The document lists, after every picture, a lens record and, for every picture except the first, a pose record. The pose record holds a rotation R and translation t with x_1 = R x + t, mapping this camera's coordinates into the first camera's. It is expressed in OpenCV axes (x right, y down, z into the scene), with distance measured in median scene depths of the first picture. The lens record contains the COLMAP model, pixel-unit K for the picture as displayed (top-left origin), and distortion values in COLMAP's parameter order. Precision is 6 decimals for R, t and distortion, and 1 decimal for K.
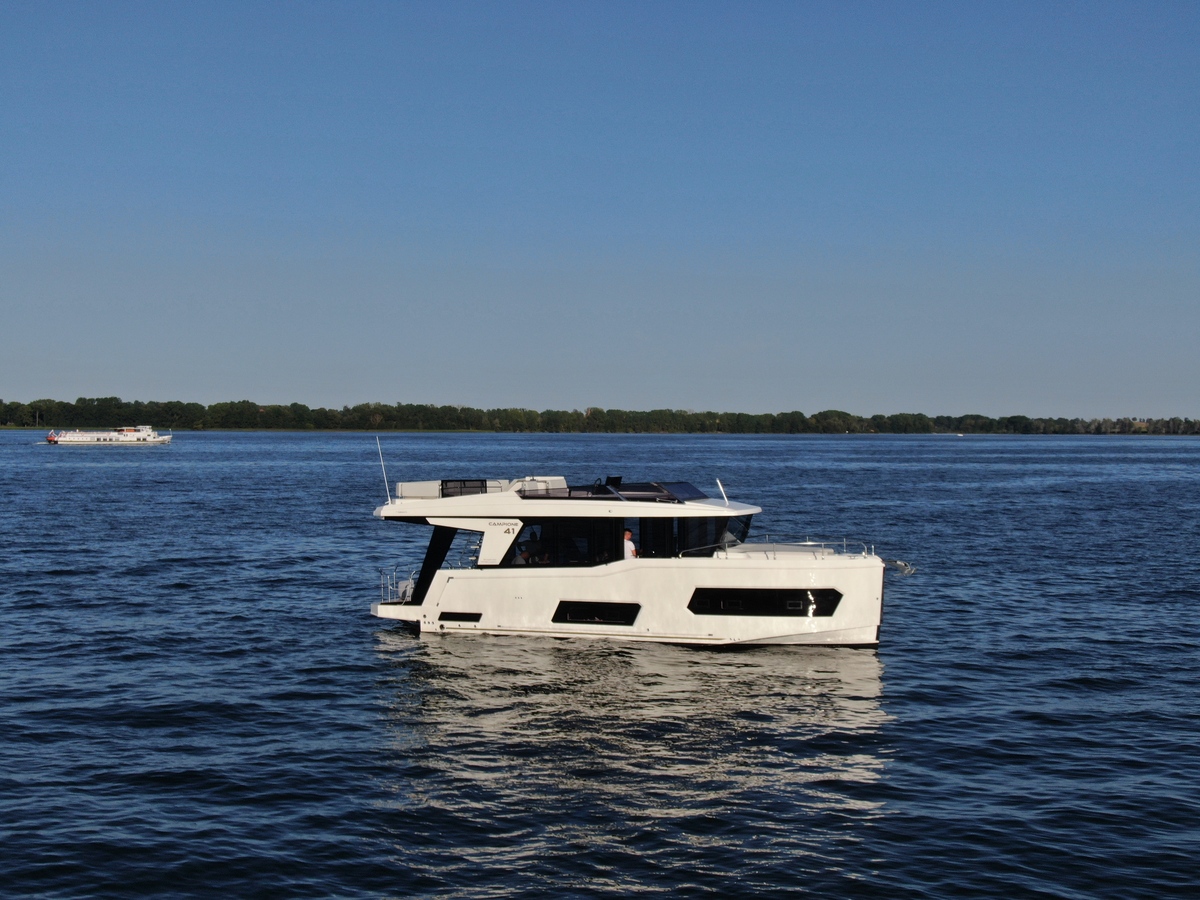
lens RADIAL K [[1605.6, 0, 600.0], [0, 1605.6, 450.0], [0, 0, 1]] dist [-0.008891, -0.011901]
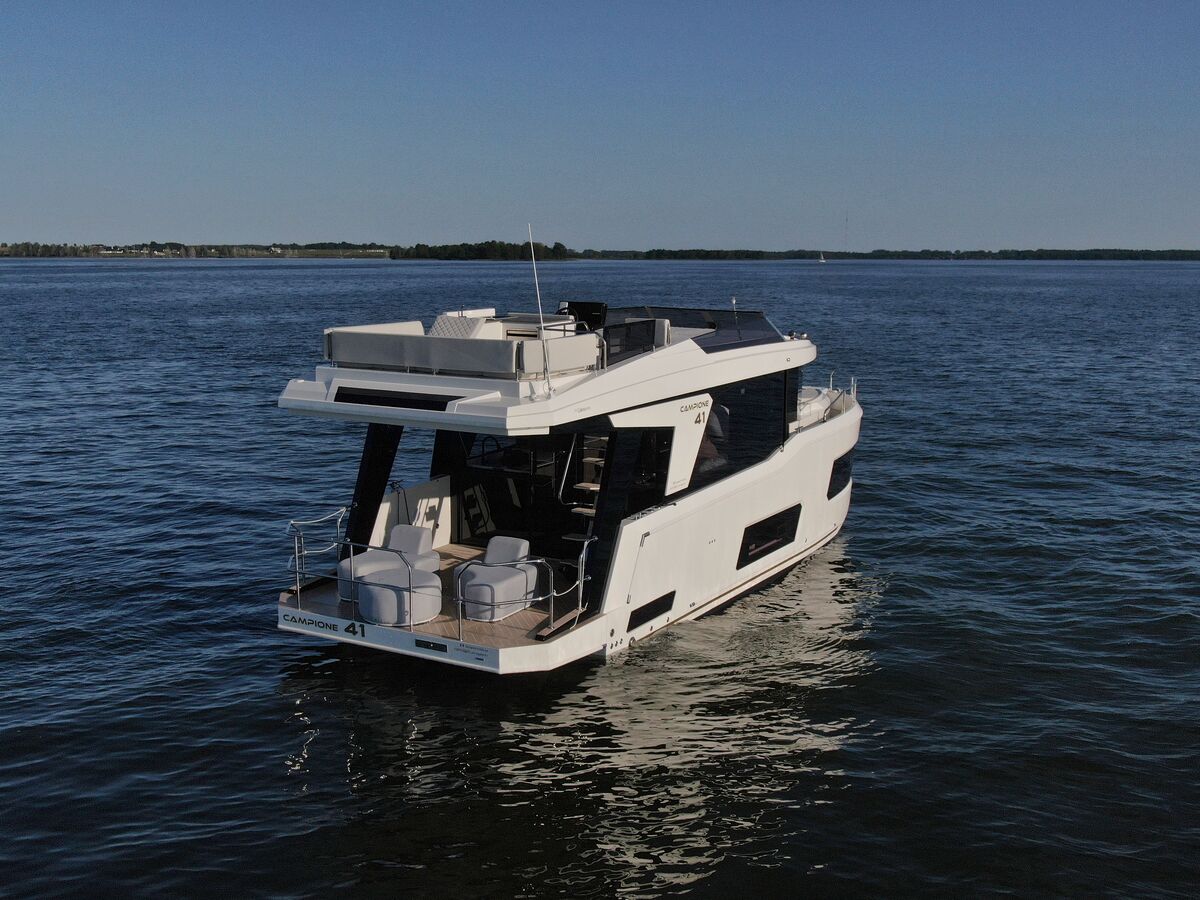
lens RADIAL K [[1342.6, 0, 600.0], [0, 1342.6, 450.0], [0, 0, 1]] dist [-0.005471, -0.002639]
pose [[0.139340, -0.147712, 0.979166, -0.478060], [0.004886, 0.988902, 0.148486, -0.003283], [-0.990233, -0.015905, 0.138515, 0.966159]]
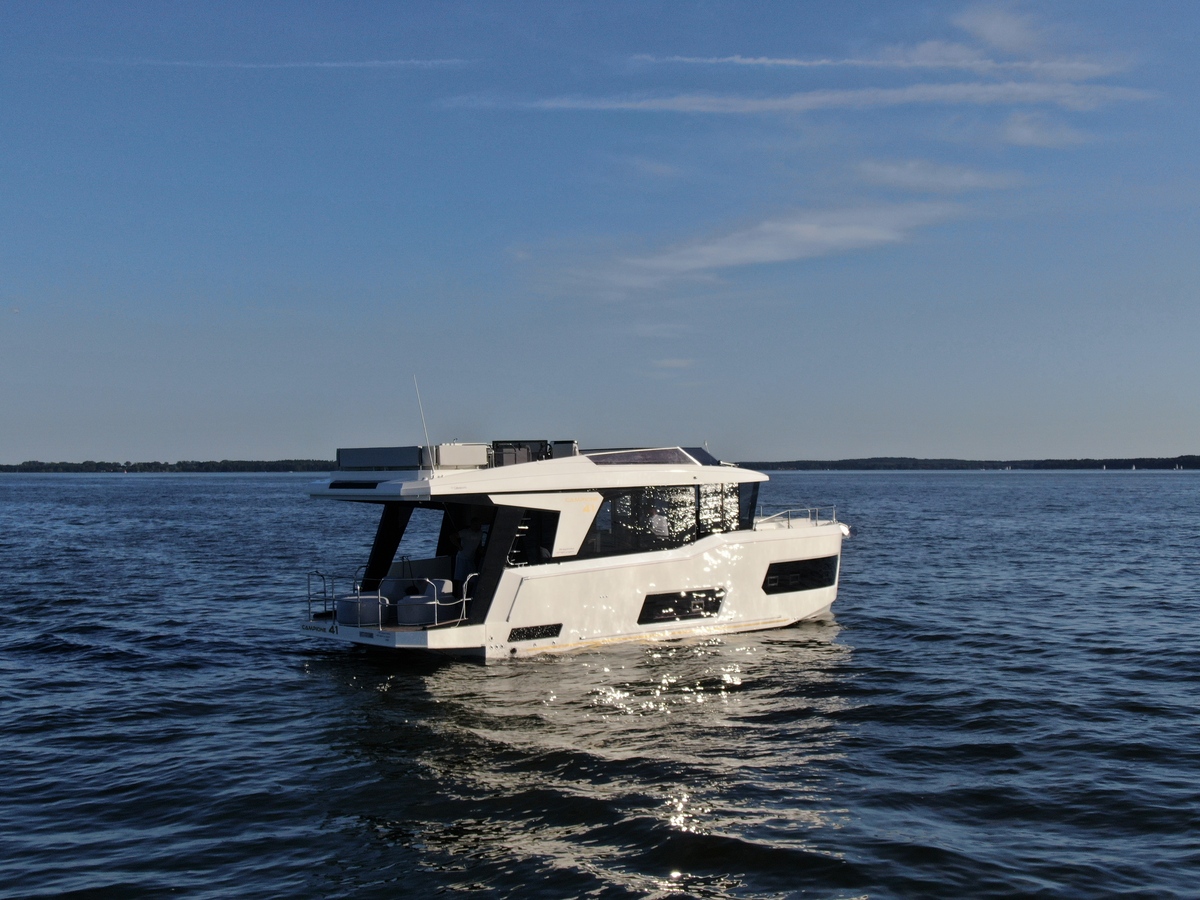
lens RADIAL K [[1605.6, 0, 600.0], [0, 1605.6, 450.0], [0, 0, 1]] dist [-0.008891, -0.011901]
pose [[0.444812, 0.008695, 0.895582, -0.717649], [0.020856, 0.999581, -0.020064, 0.038146], [-0.895381, 0.027603, 0.444445, 0.659205]]
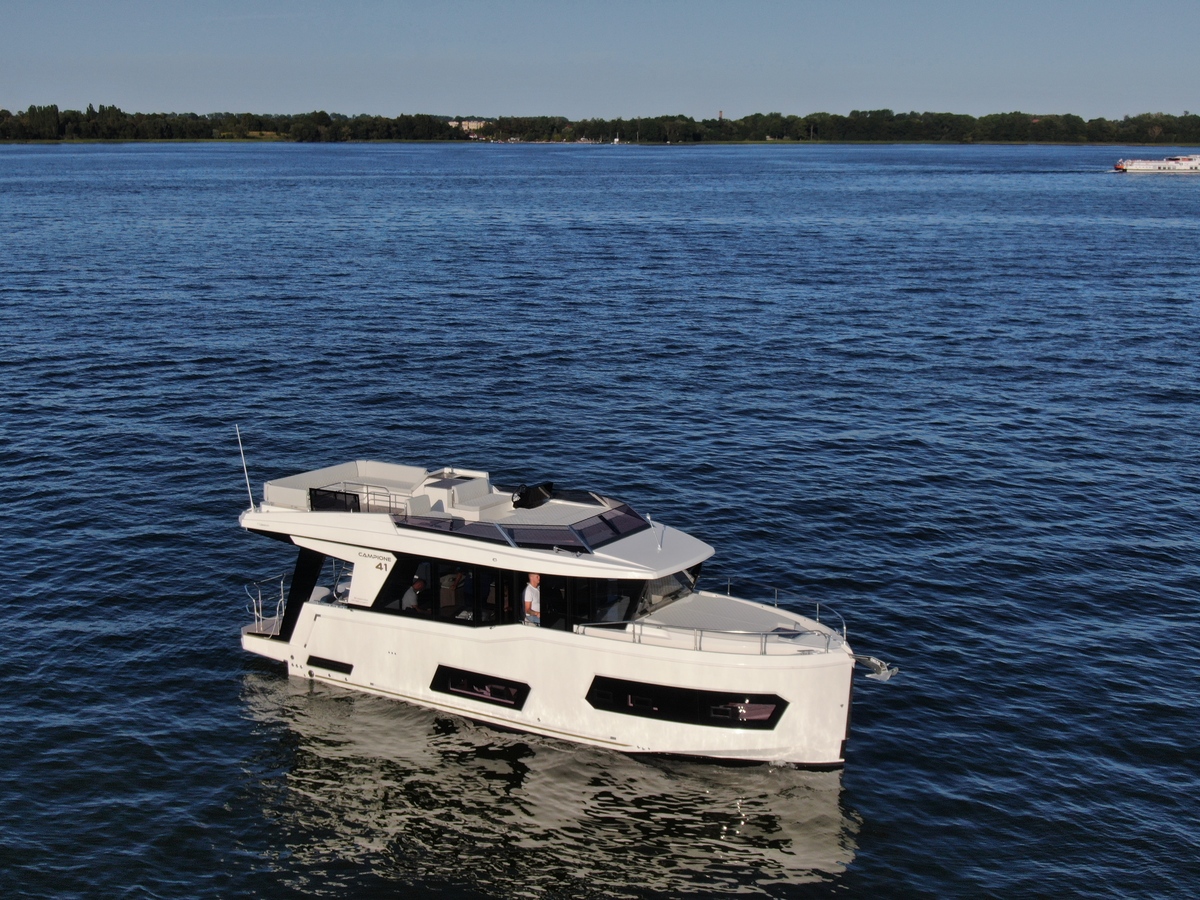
lens RADIAL K [[1605.6, 0, 600.0], [0, 1605.6, 450.0], [0, 0, 1]] dist [-0.008891, -0.011901]
pose [[0.982303, 0.038134, -0.183376, 0.183522], [-0.004865, 0.983919, 0.178548, -0.140897], [0.187236, -0.174496, 0.966692, 0.286349]]
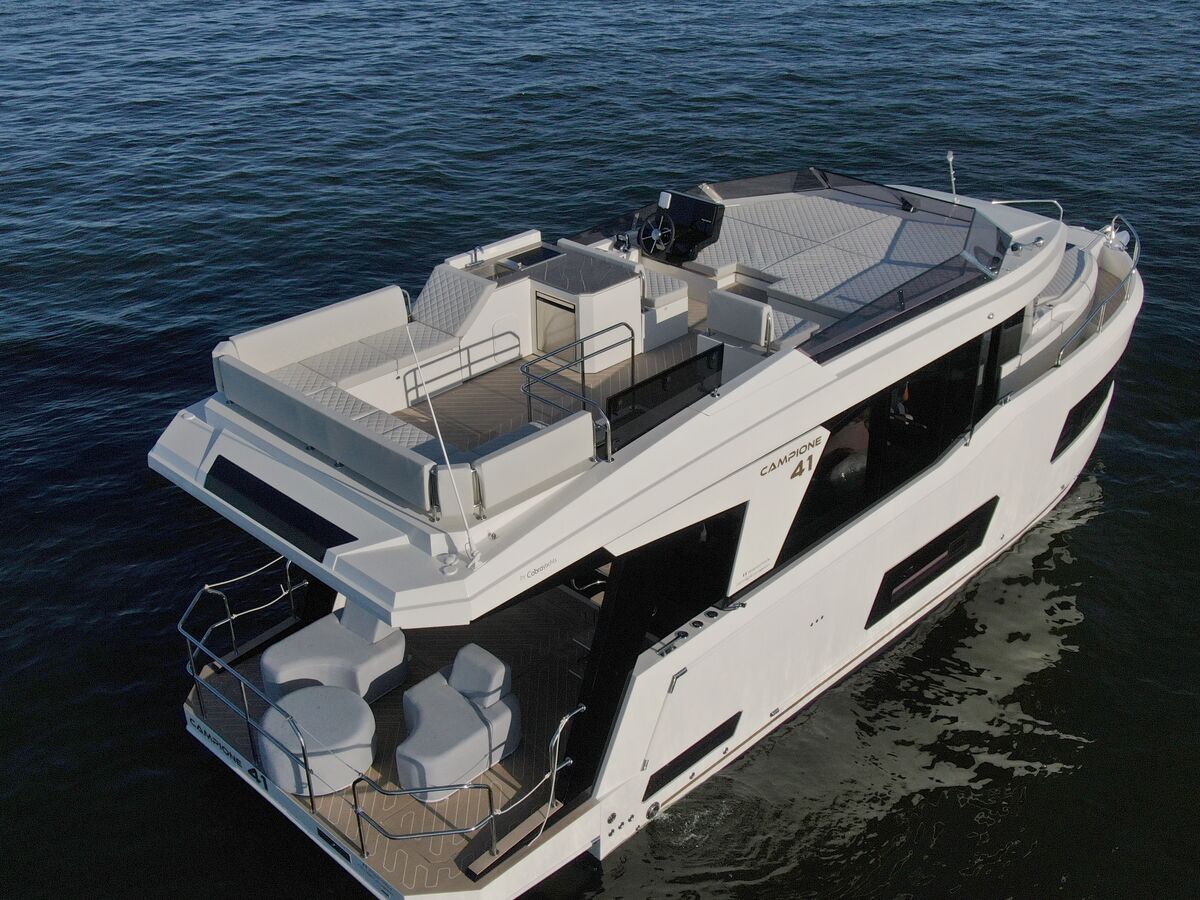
lens RADIAL K [[1342.6, 0, 600.0], [0, 1342.6, 450.0], [0, 0, 1]] dist [-0.005471, -0.002639]
pose [[0.385036, -0.429995, 0.816610, -0.296733], [0.019766, 0.888468, 0.458513, -0.080890], [-0.922690, -0.160403, 0.350591, 0.935855]]
